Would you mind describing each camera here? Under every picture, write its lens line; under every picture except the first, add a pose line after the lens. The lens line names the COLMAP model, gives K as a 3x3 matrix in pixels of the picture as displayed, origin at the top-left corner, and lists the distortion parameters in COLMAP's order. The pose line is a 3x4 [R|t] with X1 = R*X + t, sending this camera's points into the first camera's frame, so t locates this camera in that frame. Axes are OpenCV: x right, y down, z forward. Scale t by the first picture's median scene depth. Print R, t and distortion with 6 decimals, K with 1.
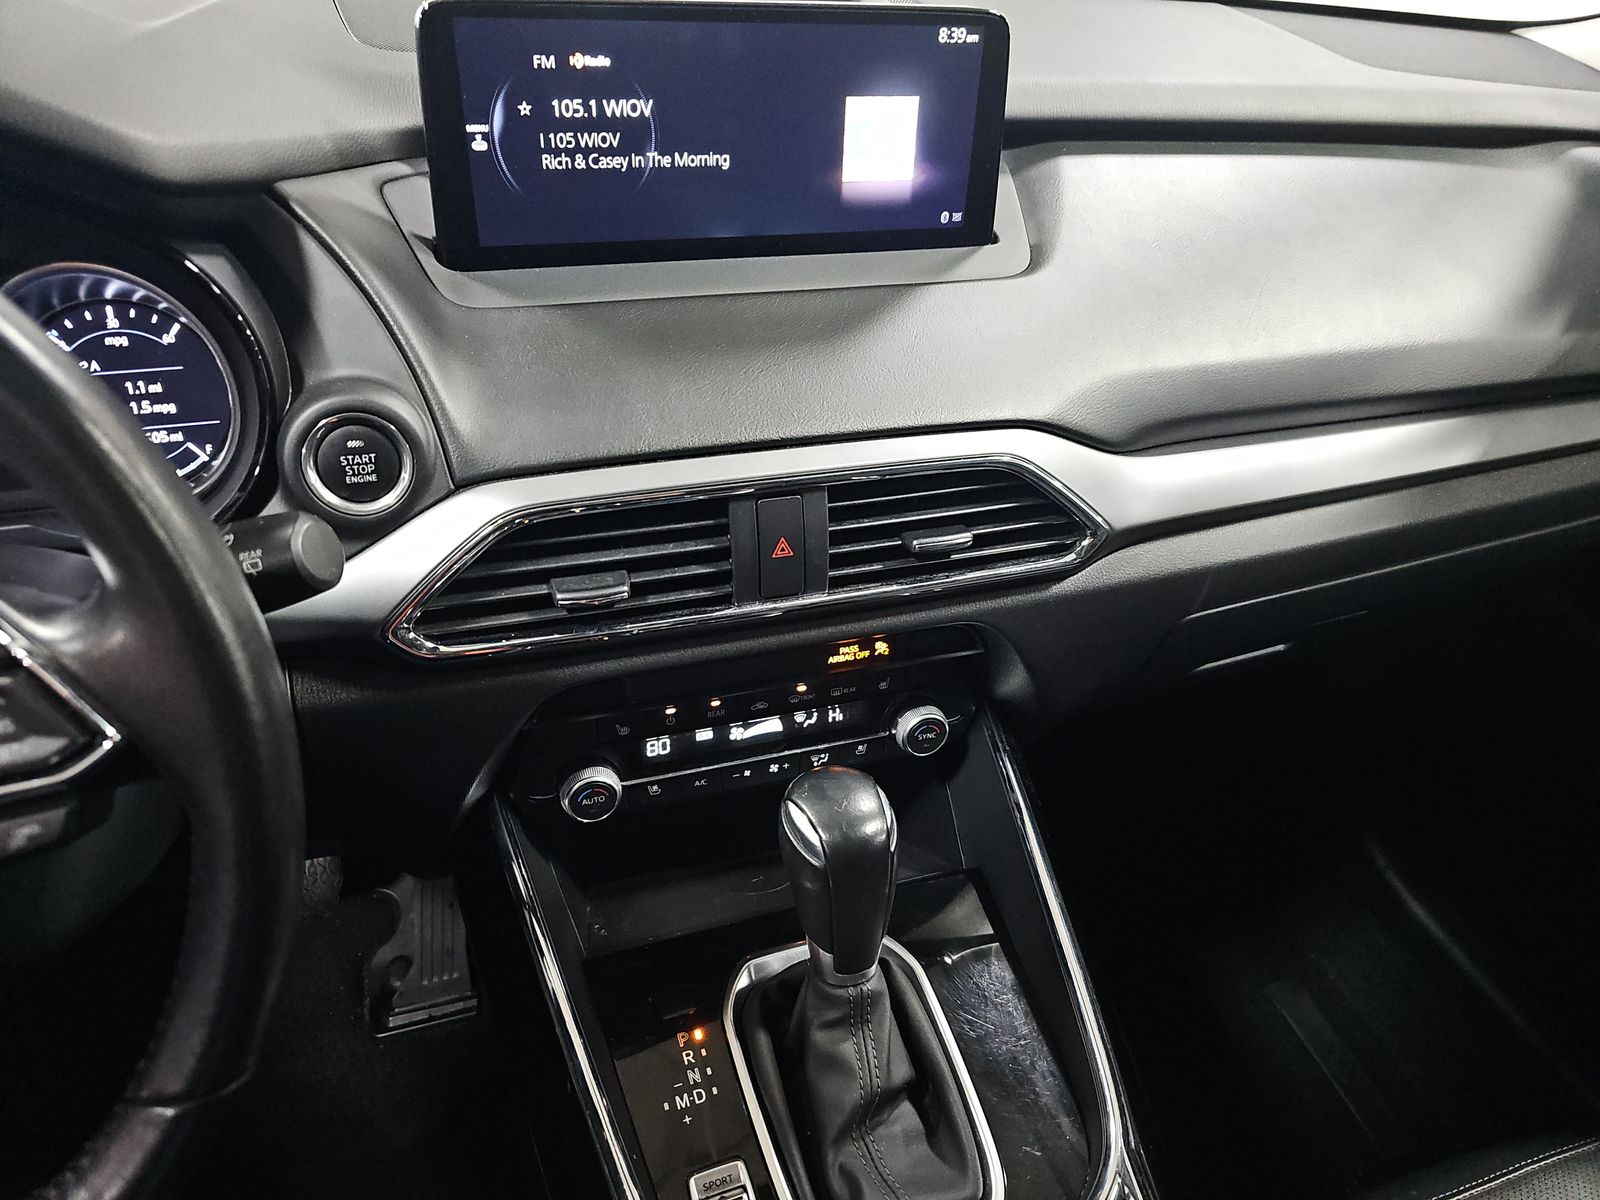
lens RADIAL K [[1066.5, 0, 804.4], [0, 1066.5, 602.4], [0, 0, 1]] dist [0.000721, -0.017969]
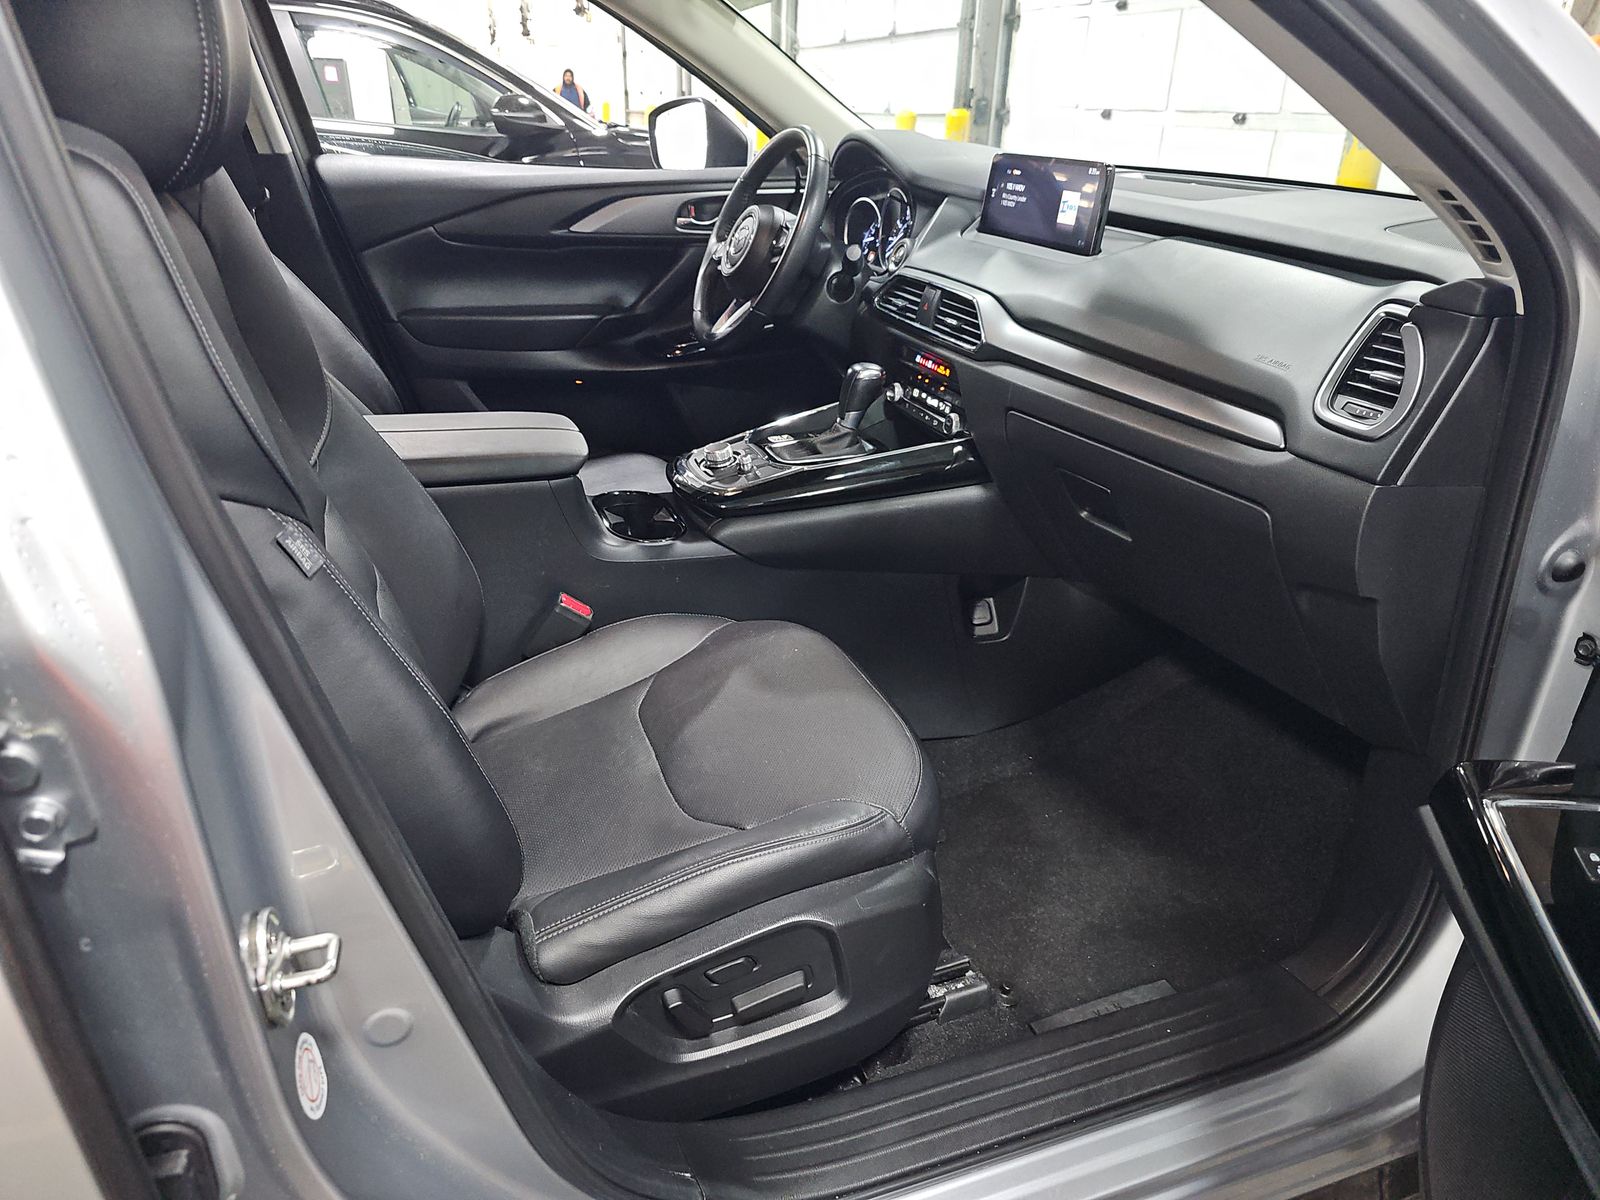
lens RADIAL K [[1066.5, 0, 793.6], [0, 1066.5, 600.7], [0, 0, 1]] dist [0.000721, -0.017969]
pose [[0.037820, 0.362051, -0.931391, 3.043824], [-0.625165, 0.735702, 0.260598, 0.010152], [0.779576, 0.572417, 0.254166, 0.400954]]
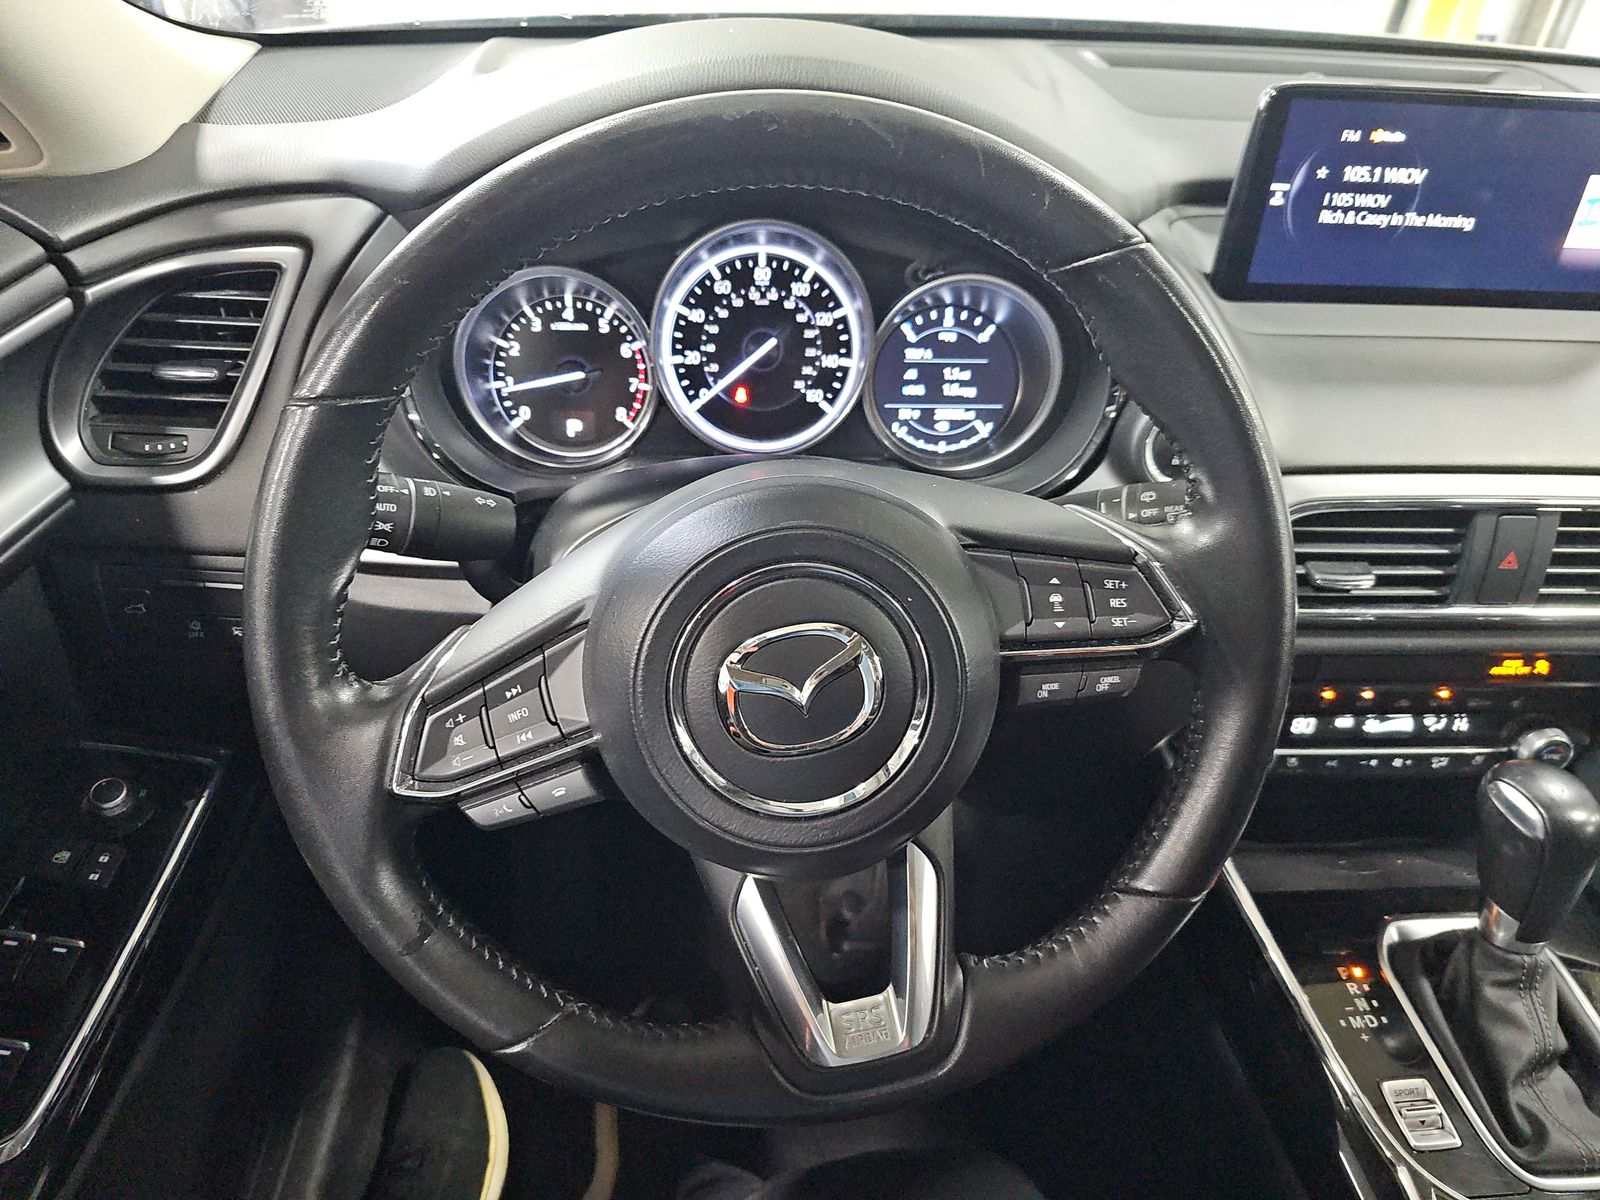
lens RADIAL K [[1066.5, 0, 796.1], [0, 1066.5, 608.8], [0, 0, 1]] dist [0.000721, -0.017969]
pose [[0.963517, 0.134810, -0.231217, -0.475153], [-0.141137, 0.989929, -0.010966, 0.116770], [0.227410, 0.043199, 0.972840, -0.272119]]
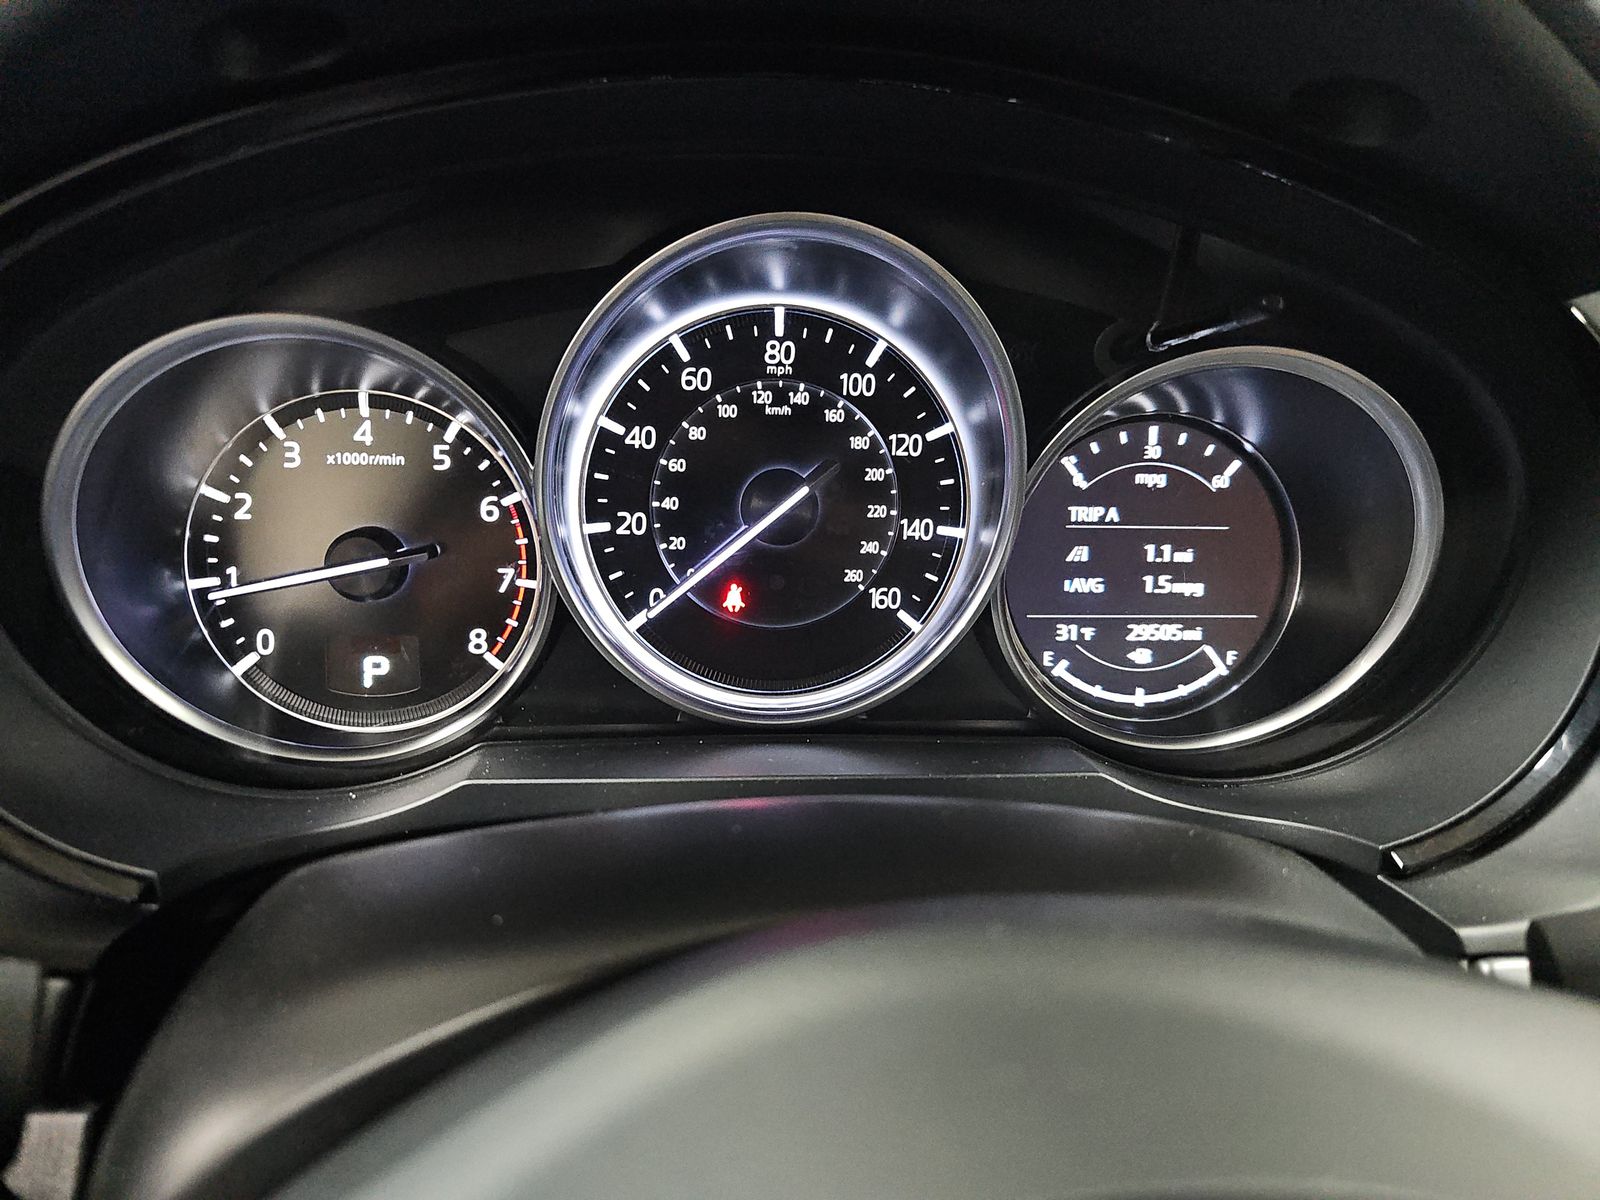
lens RADIAL K [[1066.5, 0, 805.5], [0, 1066.5, 608.0], [0, 0, 1]] dist [0.000721, -0.017969]
pose [[0.963593, 0.097598, -0.248926, -0.670054], [-0.138621, 0.978460, -0.152972, -0.043229], [0.228634, 0.181909, 0.956366, 0.349435]]
